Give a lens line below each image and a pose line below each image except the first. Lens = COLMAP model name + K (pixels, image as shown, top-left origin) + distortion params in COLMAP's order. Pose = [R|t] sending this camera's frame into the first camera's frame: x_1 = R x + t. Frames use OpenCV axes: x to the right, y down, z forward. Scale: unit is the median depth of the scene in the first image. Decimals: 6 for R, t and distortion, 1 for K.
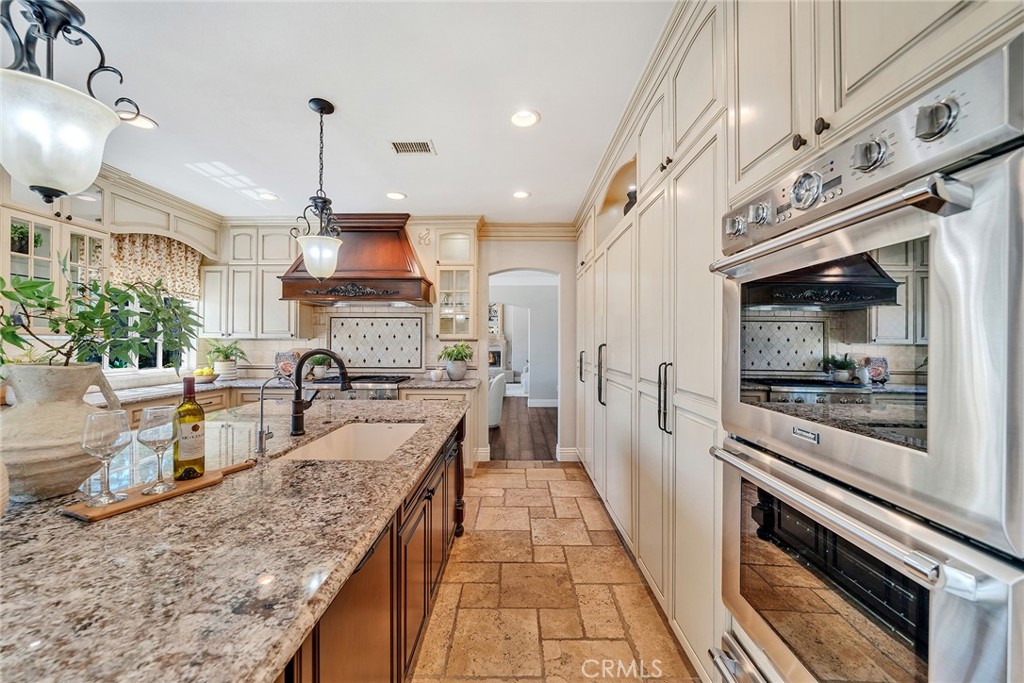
lens RADIAL K [[387.7, 0, 508.7], [0, 387.7, 334.9], [0, 0, 1]] dist [-0.002115, -0.000339]
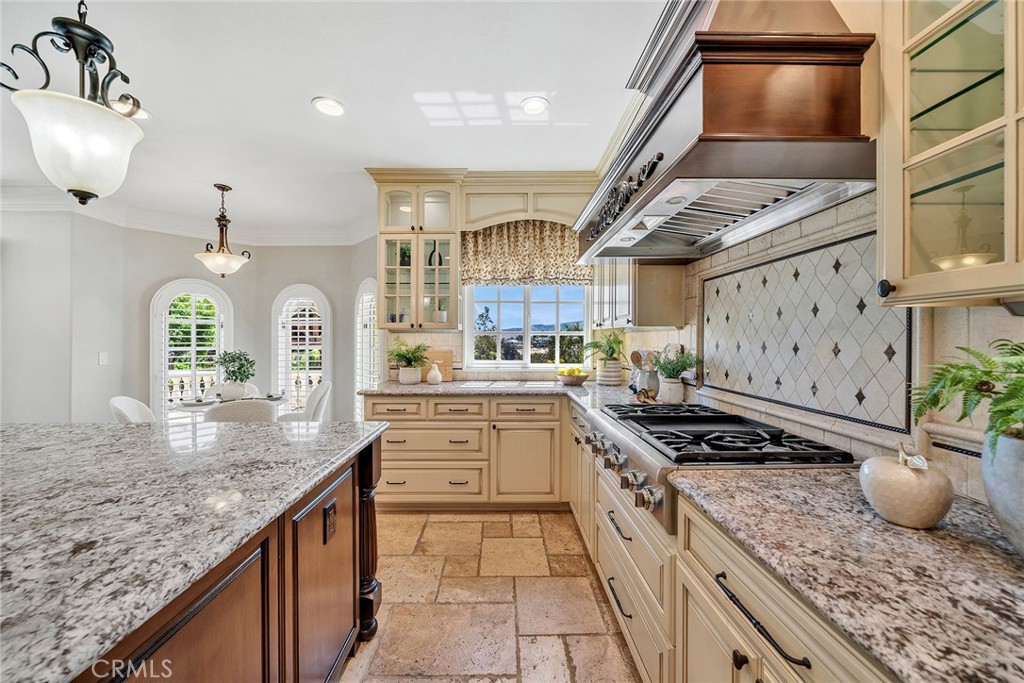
lens RADIAL K [[375.1, 0, 512.3], [0, 375.1, 340.3], [0, 0, 1]] dist [-0.006388, 0.000374]
pose [[0.015182, 0.007689, -0.999855, -0.005169], [0.023383, 0.999694, 0.008042, 0.024178], [0.999611, -0.023501, 0.014997, 0.892767]]
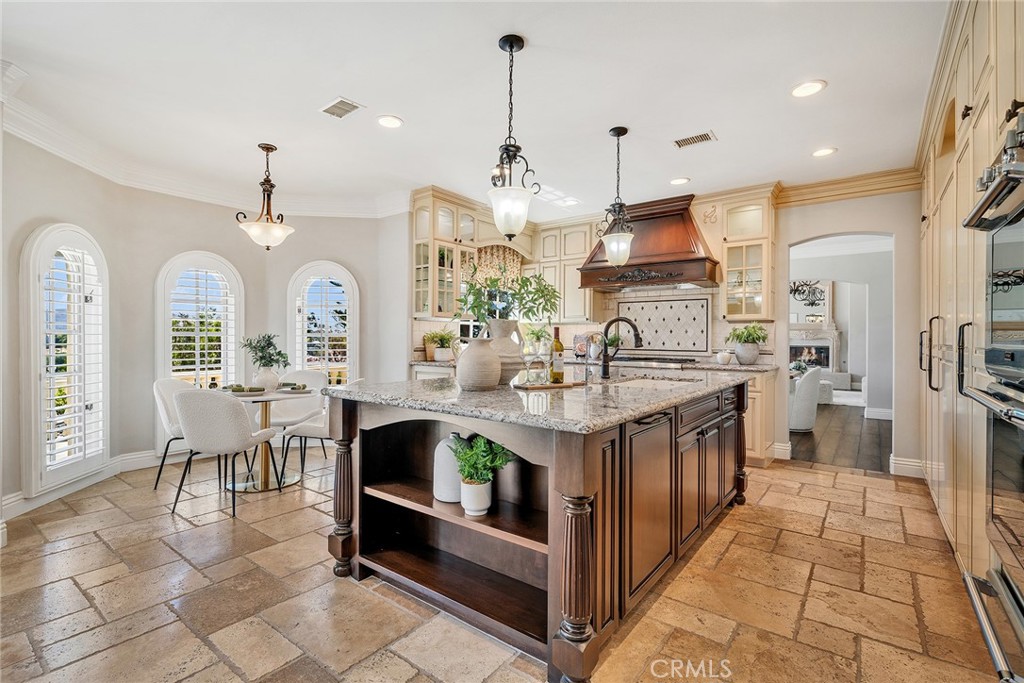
lens RADIAL K [[462.8, 0, 510.9], [0, 462.8, 339.3], [0, 0, 1]] dist [0.002701, 0.000449]
pose [[0.801003, 0.007021, -0.598619, 0.084941], [0.005085, 0.999815, 0.018531, 0.037107], [0.598638, -0.017887, 0.800820, -0.249464]]
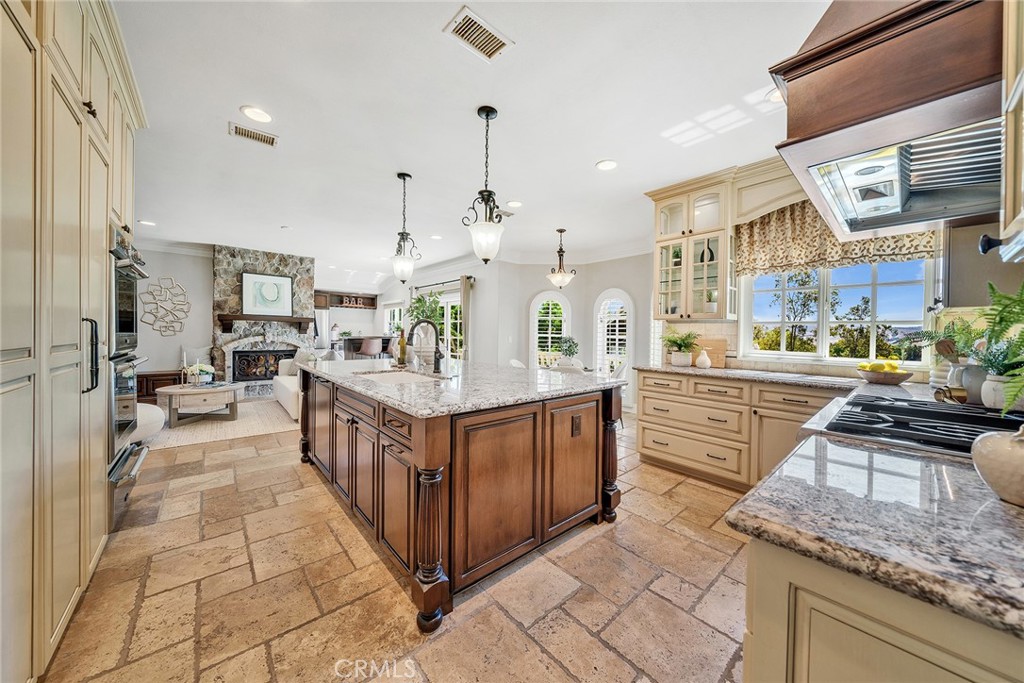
lens RADIAL K [[346.8, 0, 521.9], [0, 346.8, 344.6], [0, 0, 1]] dist [-0.000674, -0.000204]
pose [[-0.727307, 0.016085, -0.686123, 0.089379], [0.004328, 0.999813, 0.018851, 0.049795], [0.686298, 0.010741, -0.727241, 1.065828]]
